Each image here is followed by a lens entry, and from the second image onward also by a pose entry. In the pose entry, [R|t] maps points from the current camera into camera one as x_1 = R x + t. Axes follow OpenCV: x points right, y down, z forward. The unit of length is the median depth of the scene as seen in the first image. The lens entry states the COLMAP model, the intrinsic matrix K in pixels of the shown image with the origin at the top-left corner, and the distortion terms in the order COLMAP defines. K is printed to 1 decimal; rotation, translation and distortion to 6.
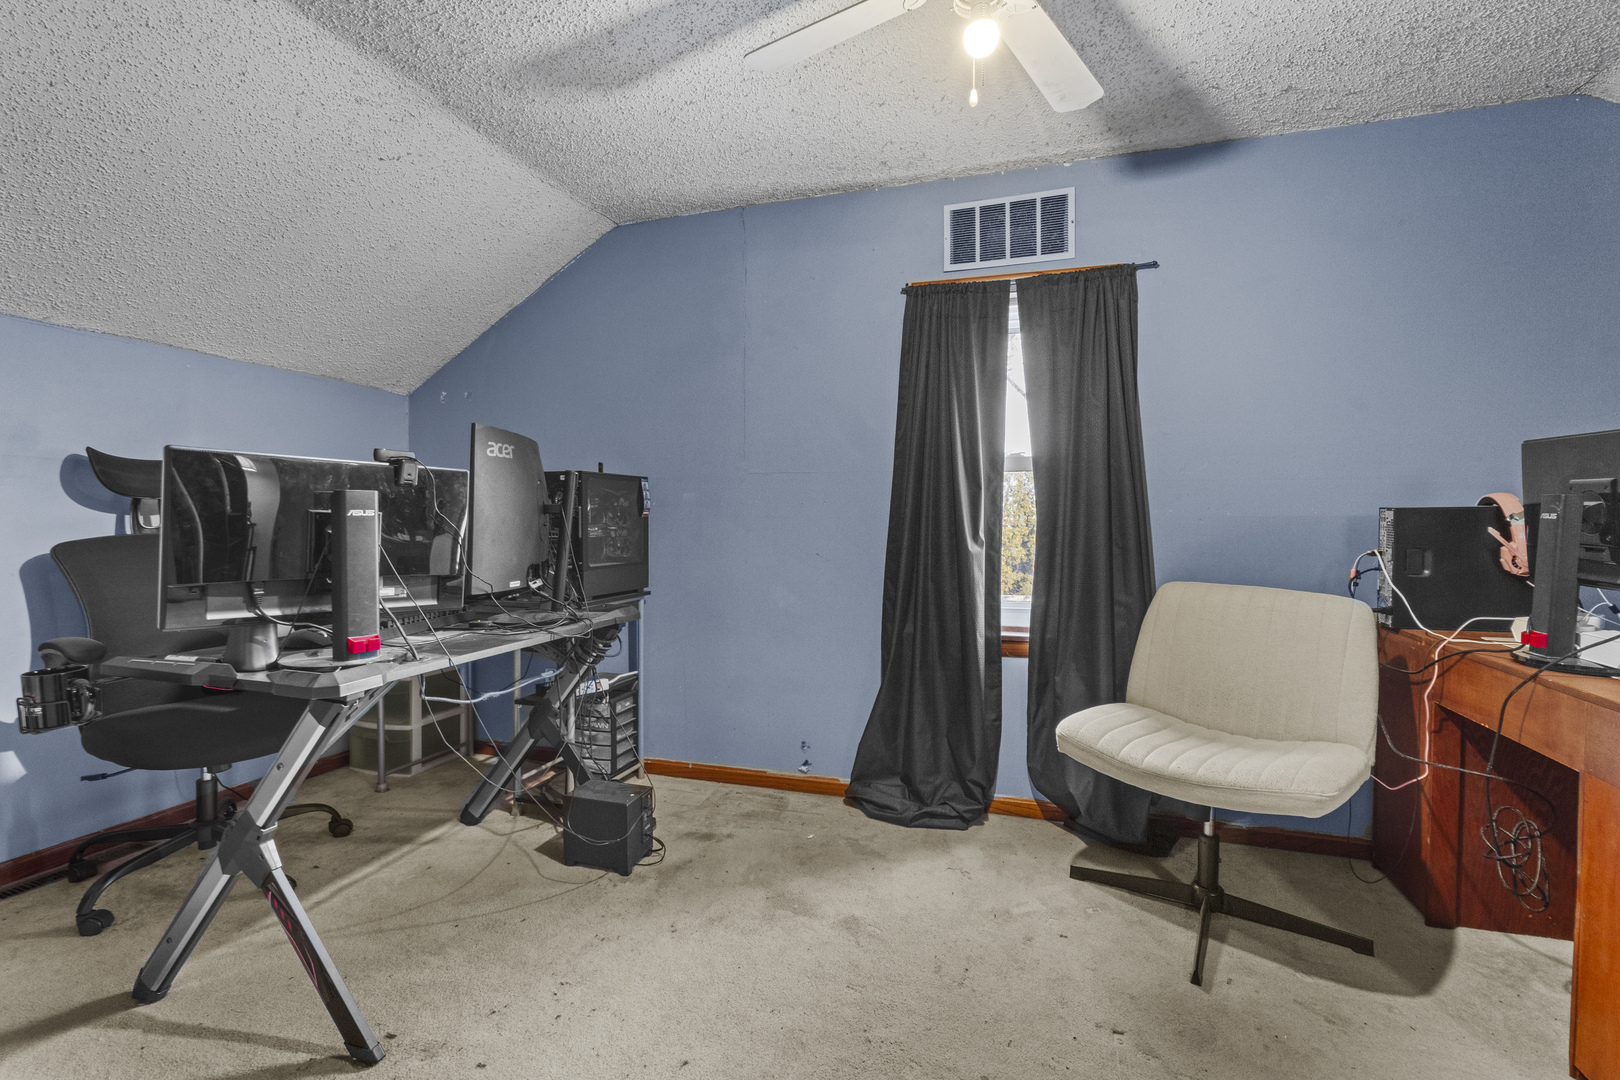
lens RADIAL K [[739.5, 0, 819.5], [0, 739.5, 538.0], [0, 0, 1]] dist [0.003286, 0.000454]
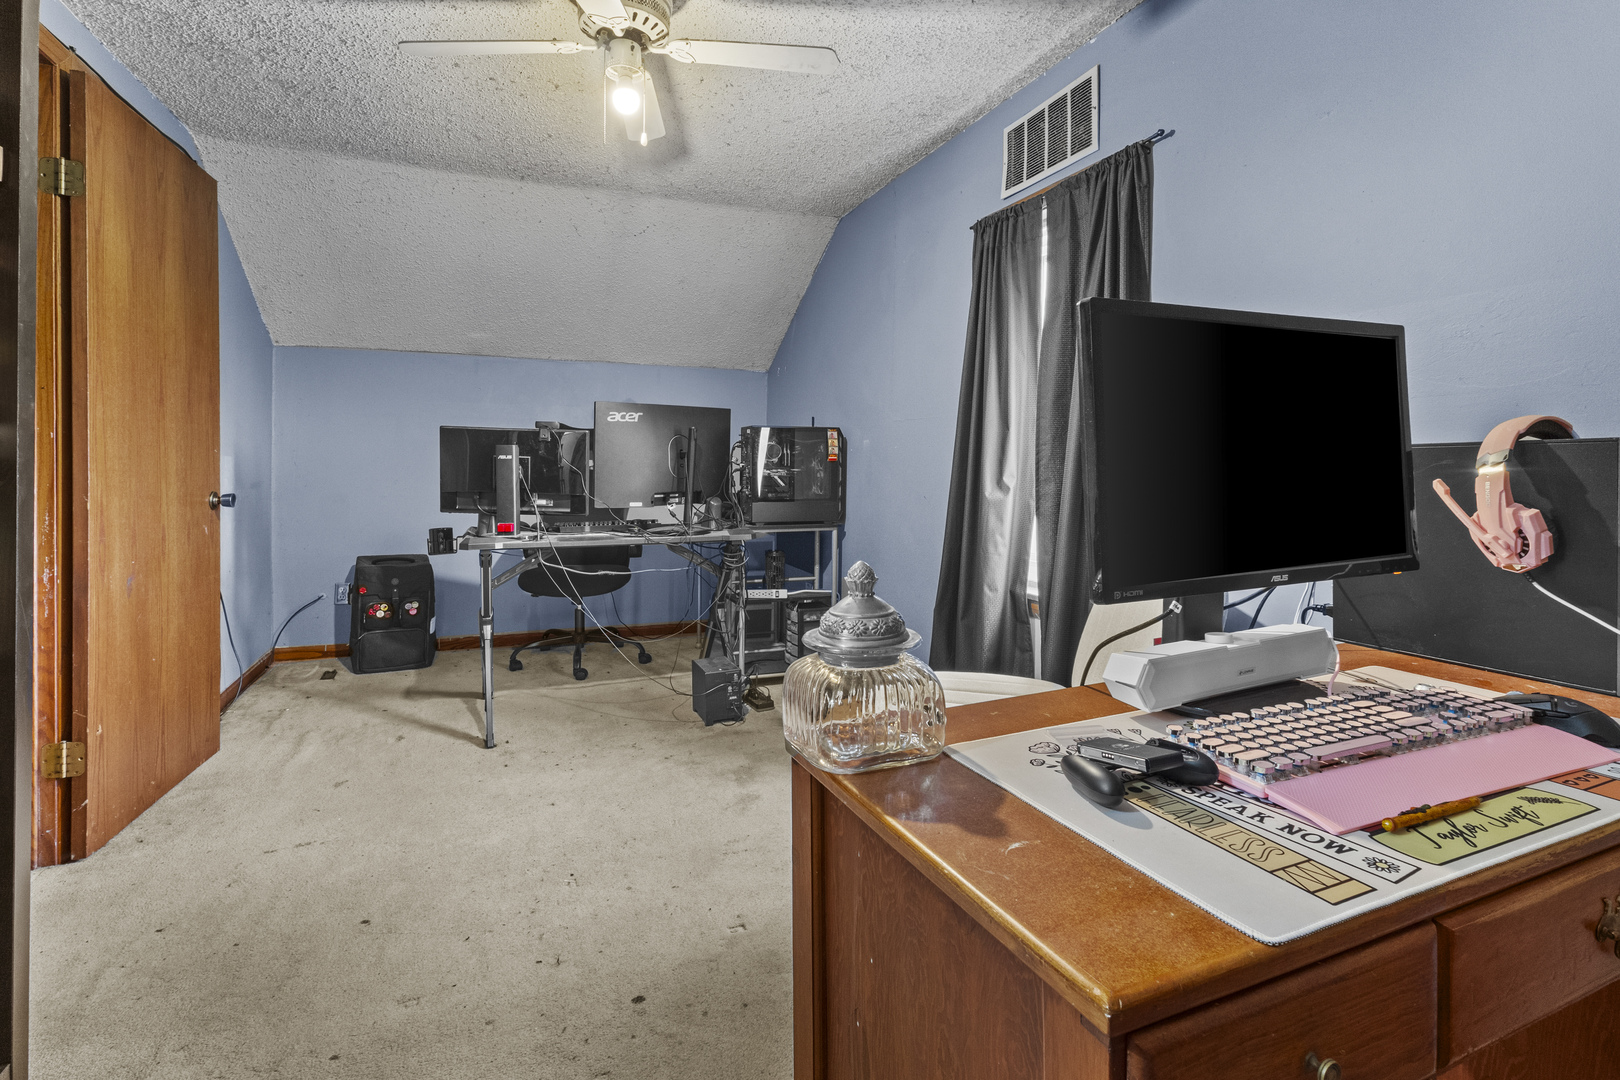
lens RADIAL K [[784.3, 0, 811.2], [0, 784.3, 474.6], [0, 0, 1]] dist [0.000818, 0.000335]
pose [[0.636736, 0.013325, -0.770967, 0.851411], [-0.024694, 0.999690, -0.003117, -0.001661], [0.770686, 0.021023, 0.636868, 0.202226]]
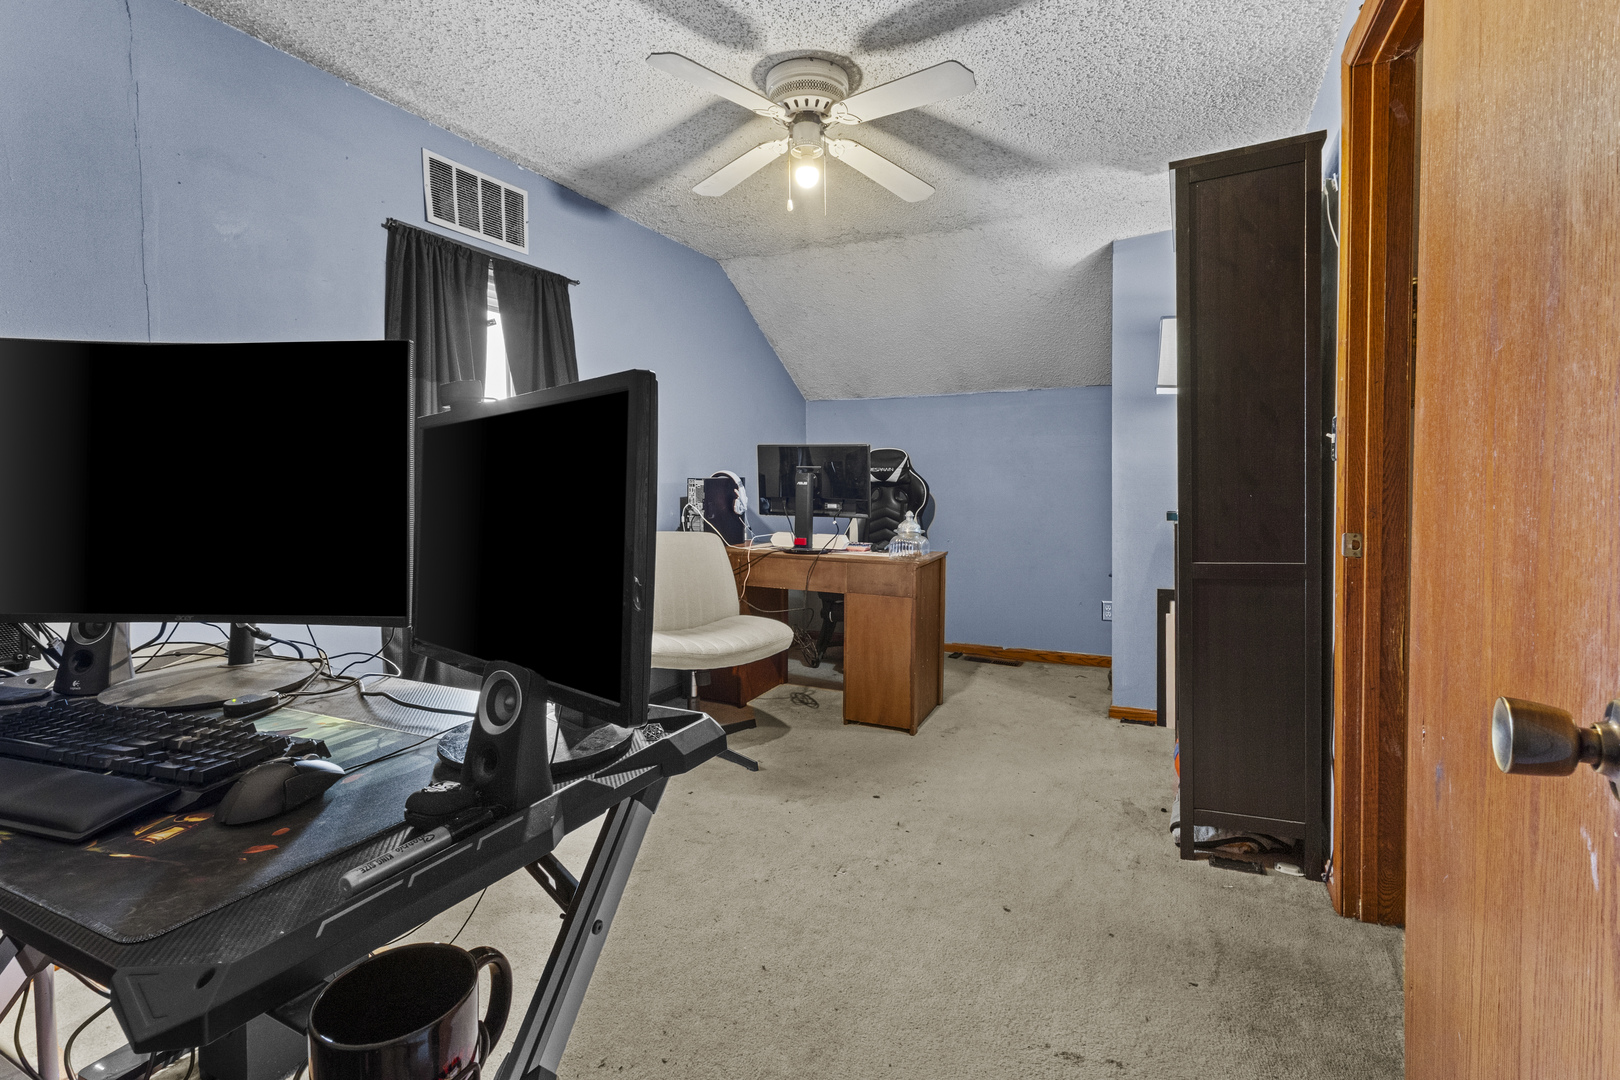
lens RADIAL K [[749.3, 0, 802.9], [0, 749.3, 510.0], [0, 0, 1]] dist [0.002851, 0.000690]
pose [[0.156664, -0.041807, 0.986767, -0.752688], [0.030875, 0.998823, 0.037416, -0.022398], [-0.987169, 0.024605, 0.157770, 0.431926]]
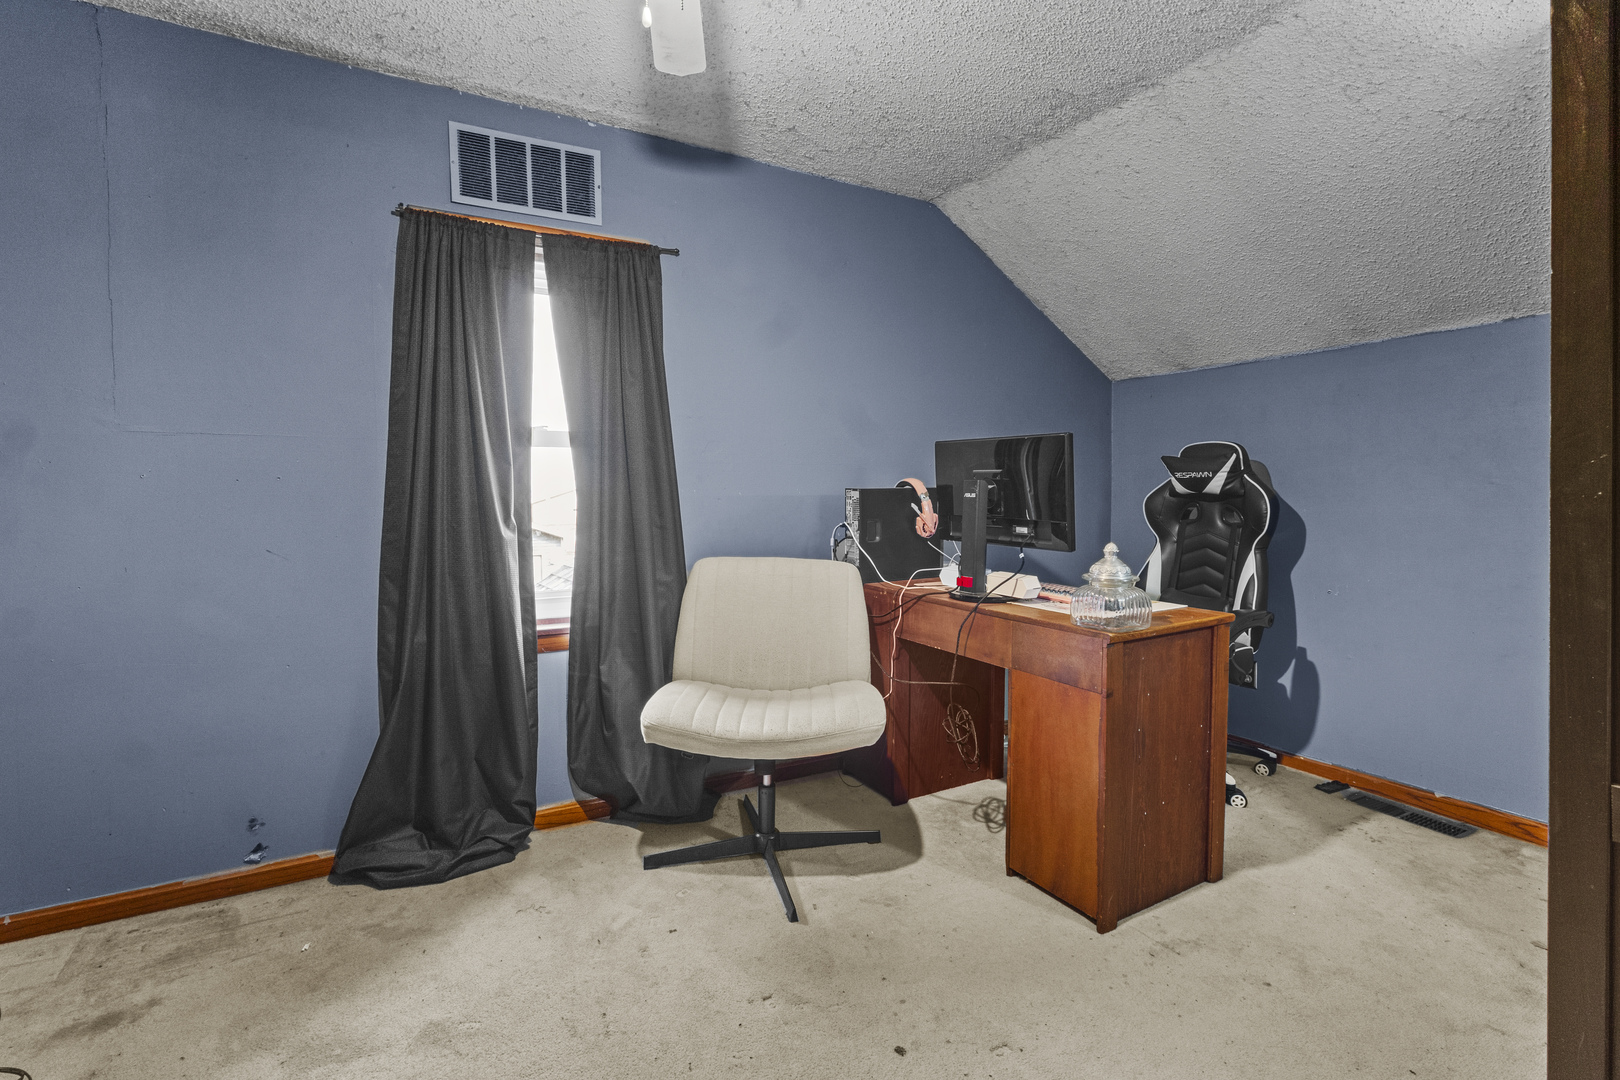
lens RADIAL K [[743.8, 0, 807.6], [0, 743.8, 521.0], [0, 0, 1]] dist [0.001667, 0.000038]
pose [[0.694938, -0.028000, 0.718524, -0.176966], [0.023778, 0.999590, 0.015956, -0.006662], [-0.718676, 0.005997, 0.695319, 0.148172]]
